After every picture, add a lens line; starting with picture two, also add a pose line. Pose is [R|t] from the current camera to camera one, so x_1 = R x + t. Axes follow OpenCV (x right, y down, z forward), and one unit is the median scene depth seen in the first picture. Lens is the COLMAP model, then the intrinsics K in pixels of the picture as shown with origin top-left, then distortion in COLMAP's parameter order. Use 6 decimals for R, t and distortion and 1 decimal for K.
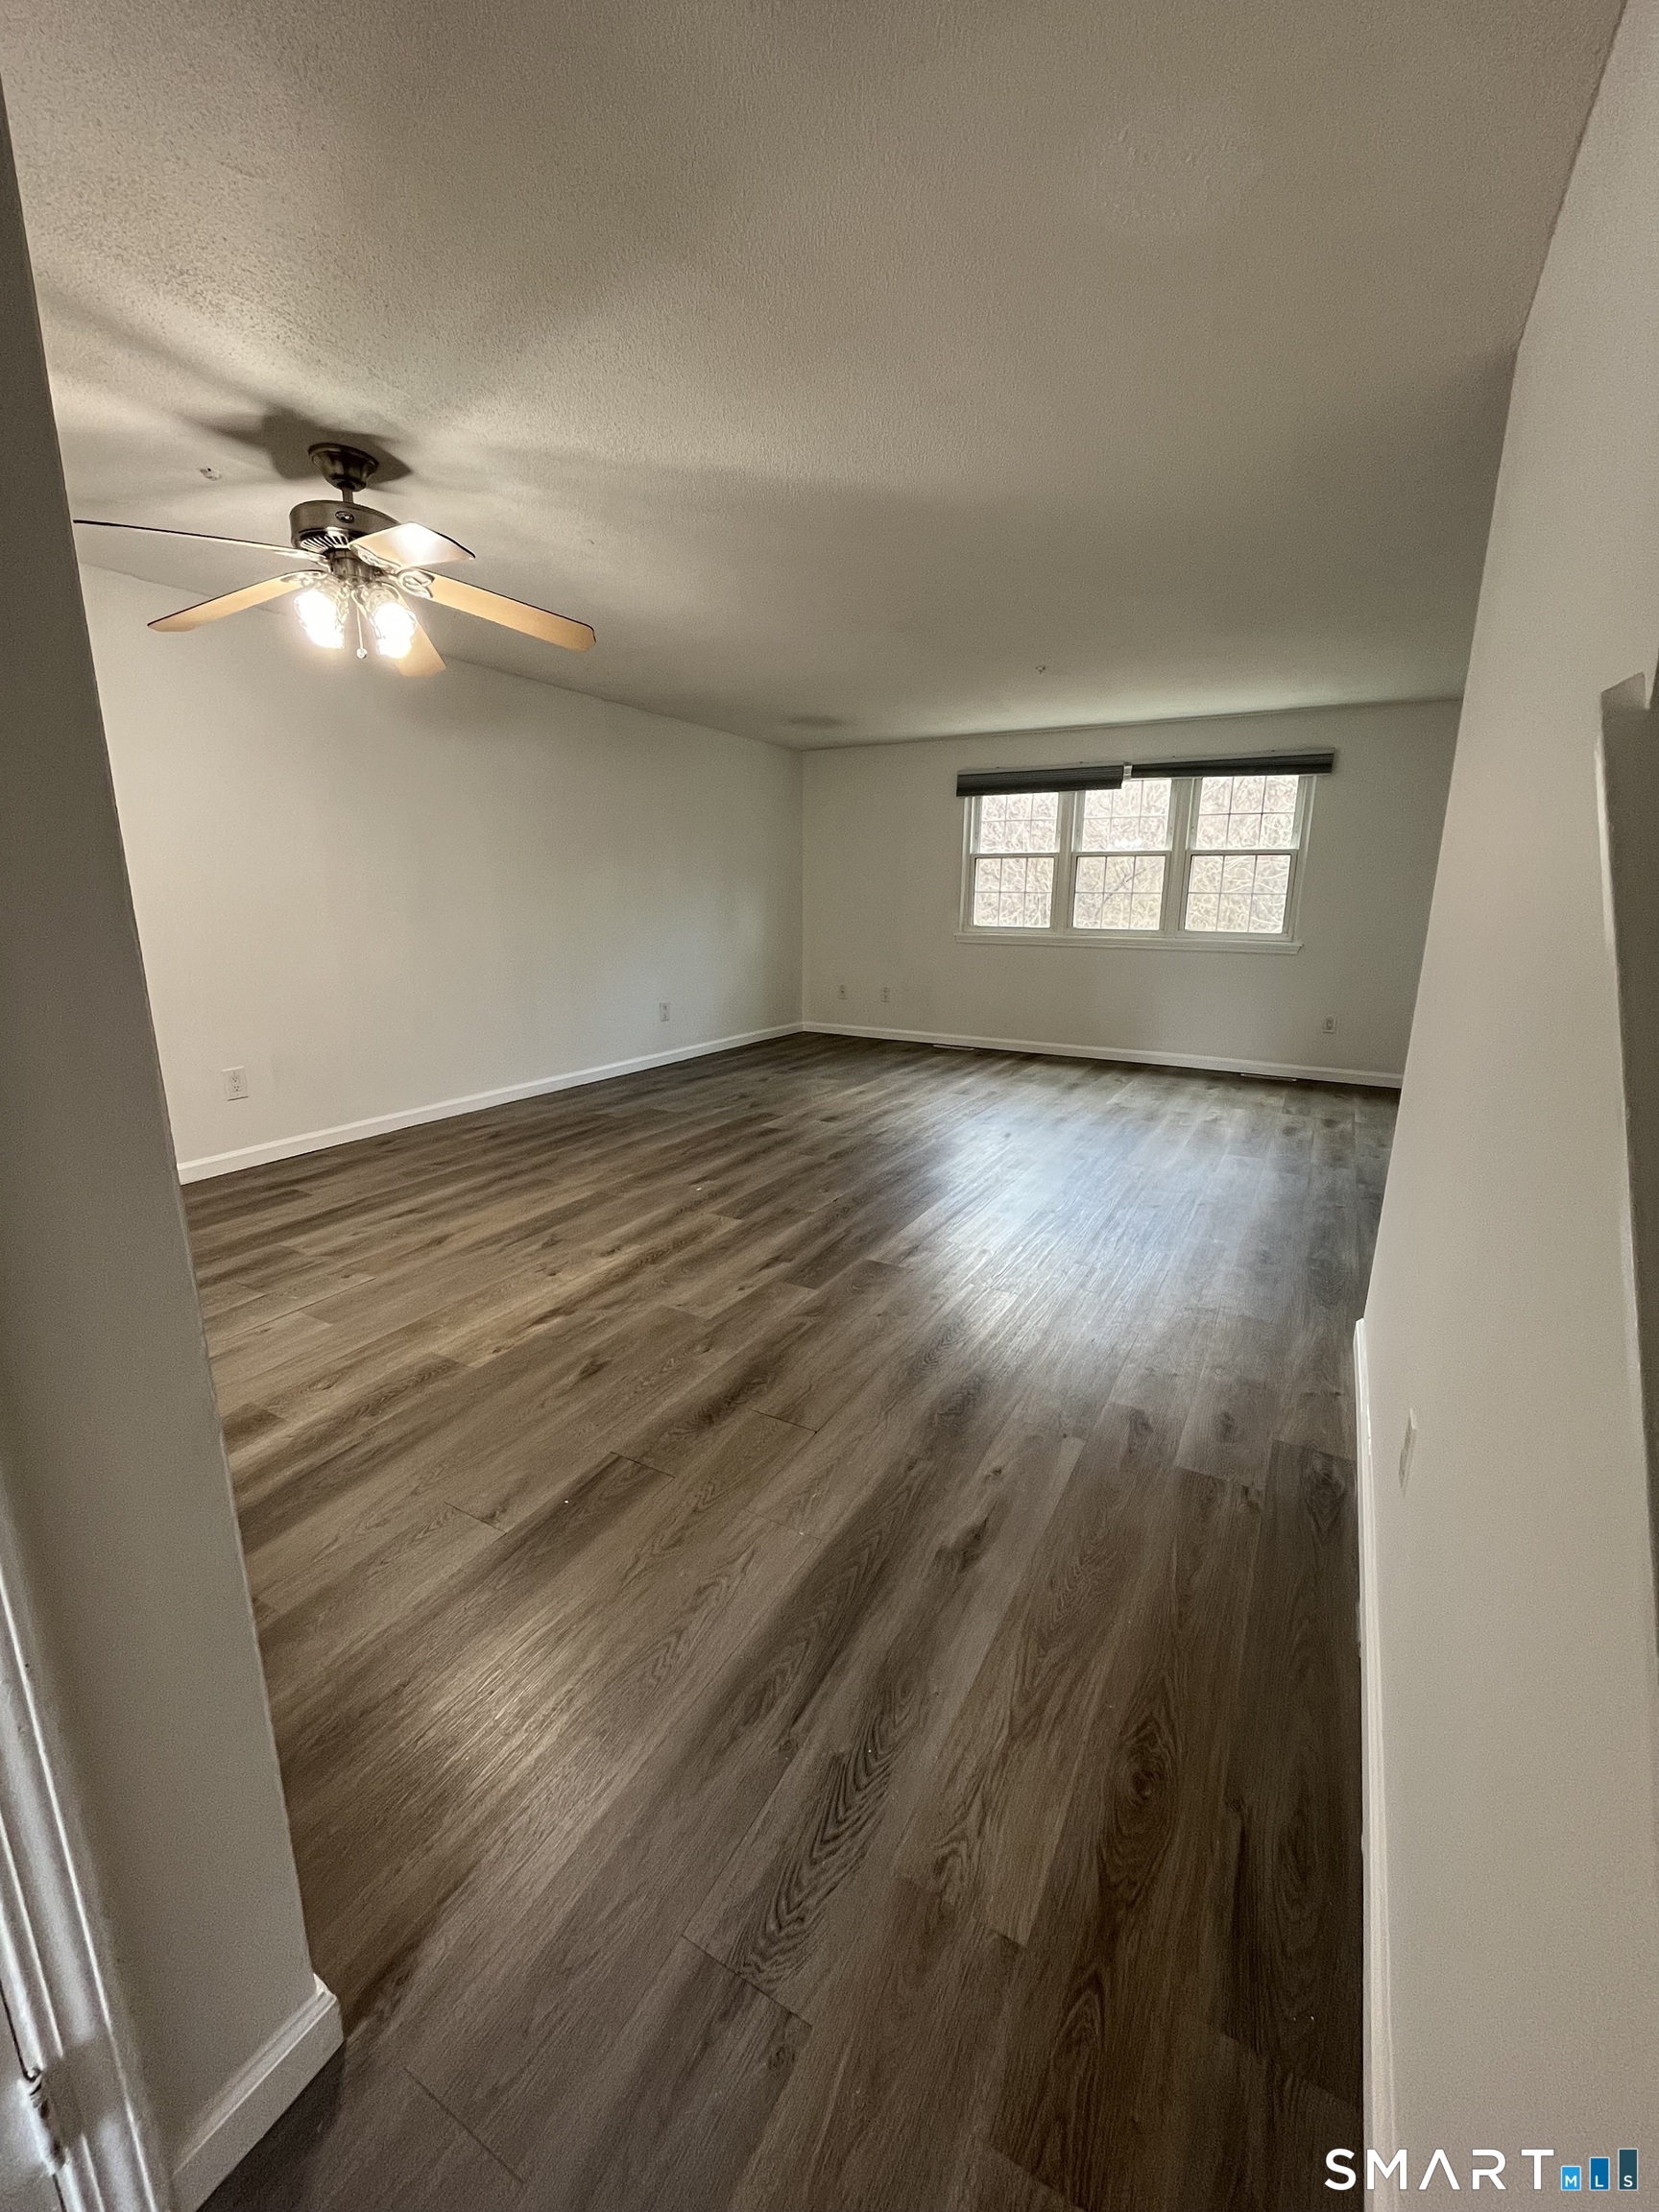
lens RADIAL K [[896.0, 0, 828.1], [0, 896.0, 1101.4], [0, 0, 1]] dist [-0.000669, -0.000185]
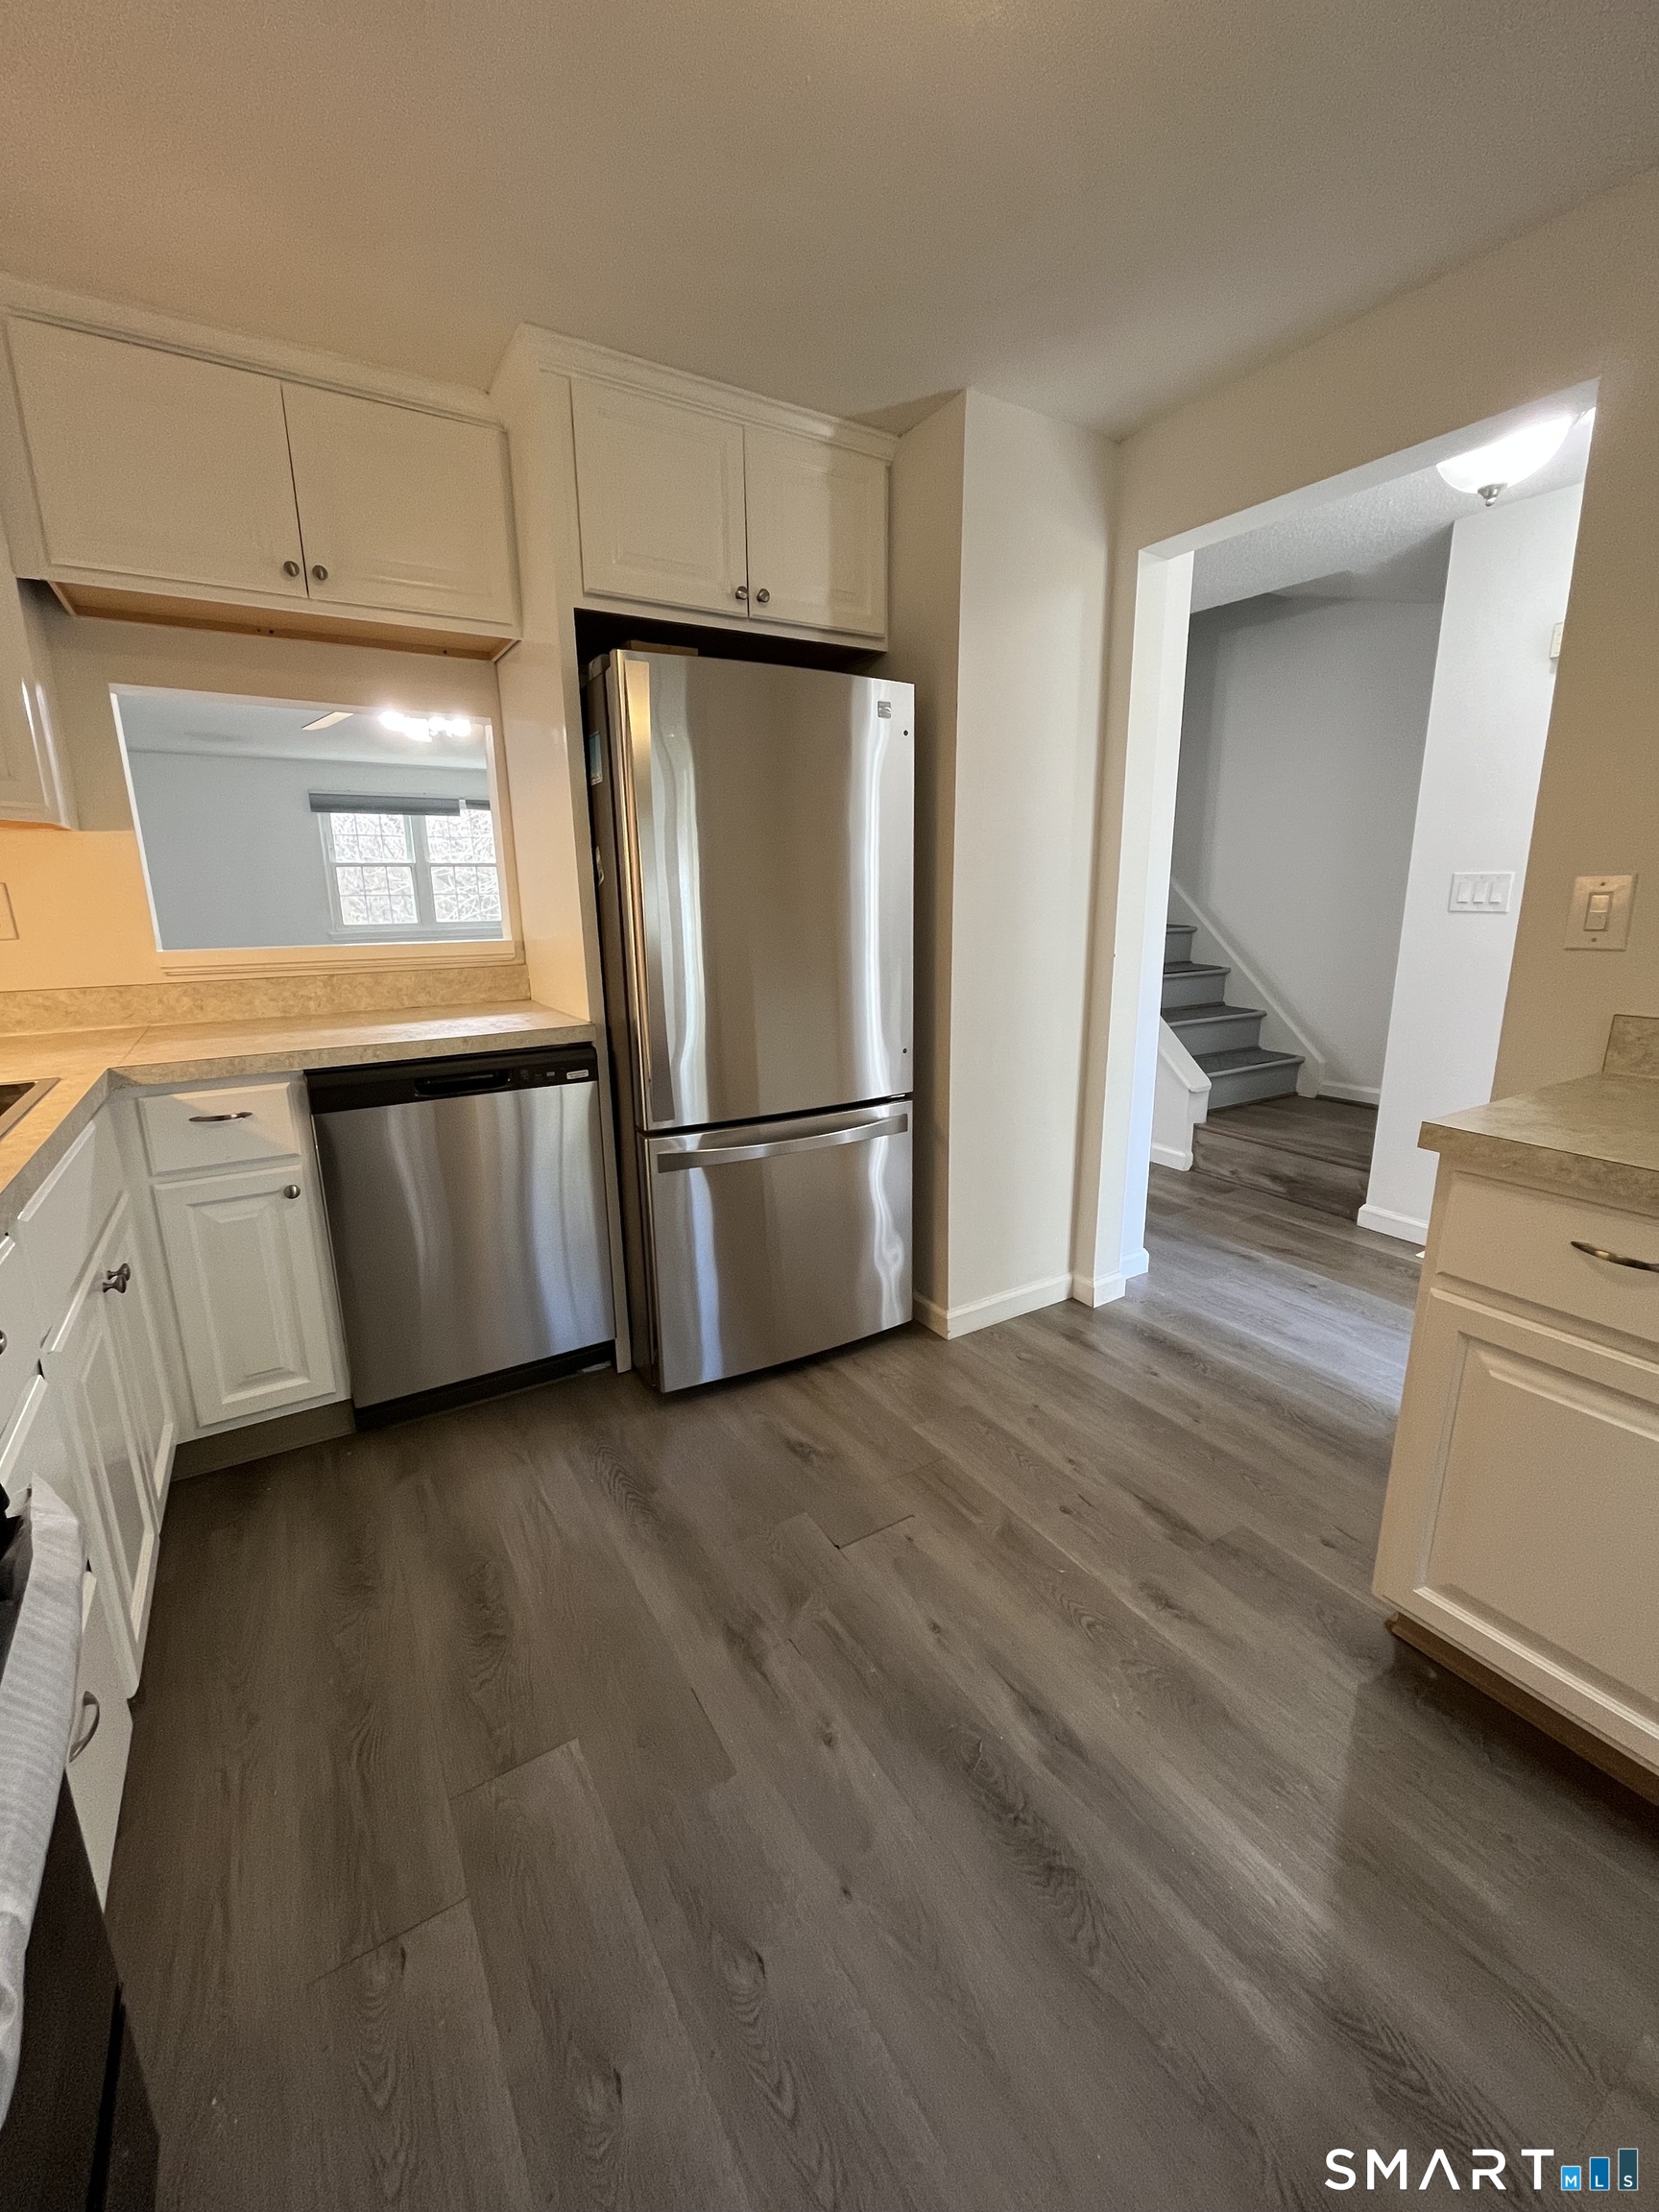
lens RADIAL K [[896.0, 0, 832.7], [0, 896.0, 1100.1], [0, 0, 1]] dist [-0.000669, -0.000185]
pose [[0.470591, -0.217555, 0.855110, -1.874921], [0.216187, 0.968017, 0.127307, 0.036221], [-0.855457, 0.124954, 0.502572, -0.285543]]
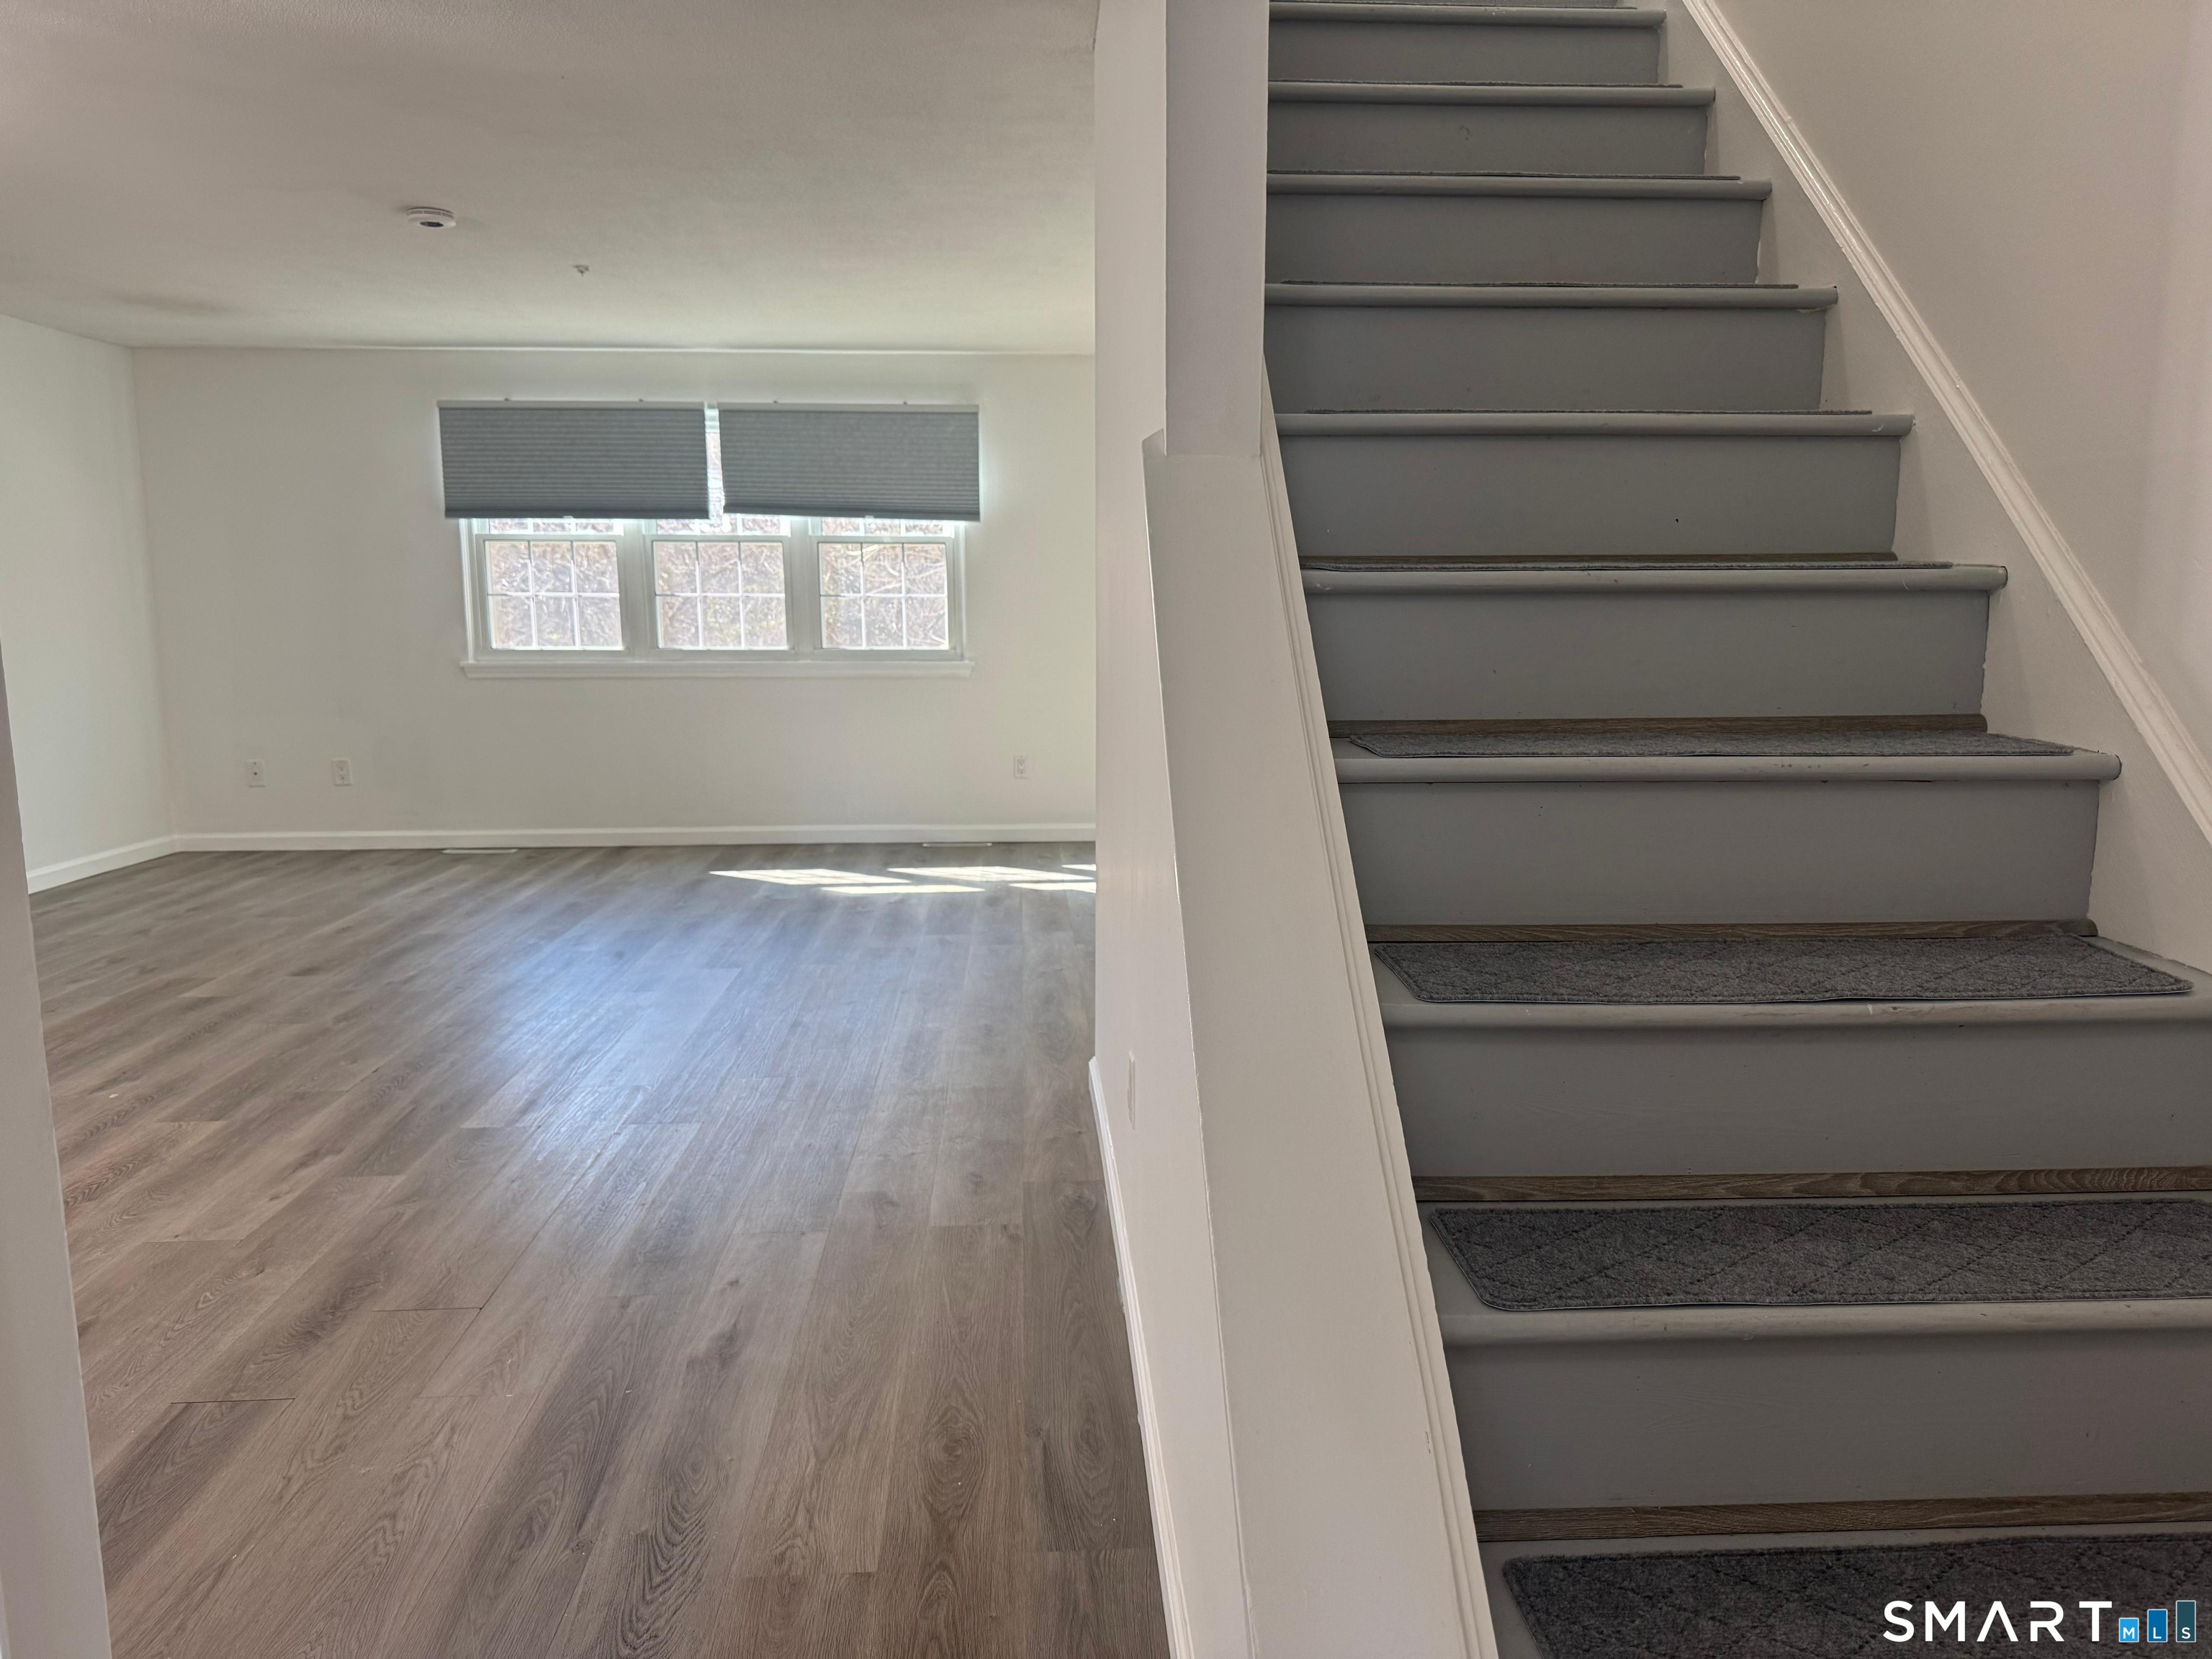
lens RADIAL K [[1561.9, 0, 1108.1], [0, 1561.9, 839.9], [0, 0, 1]] dist [0.058589, -0.071458]
pose [[0.841949, -0.093740, 0.531352, -0.223334], [0.135256, 0.990017, -0.039662, 0.105208], [-0.522329, 0.105262, 0.846222, -0.390590]]
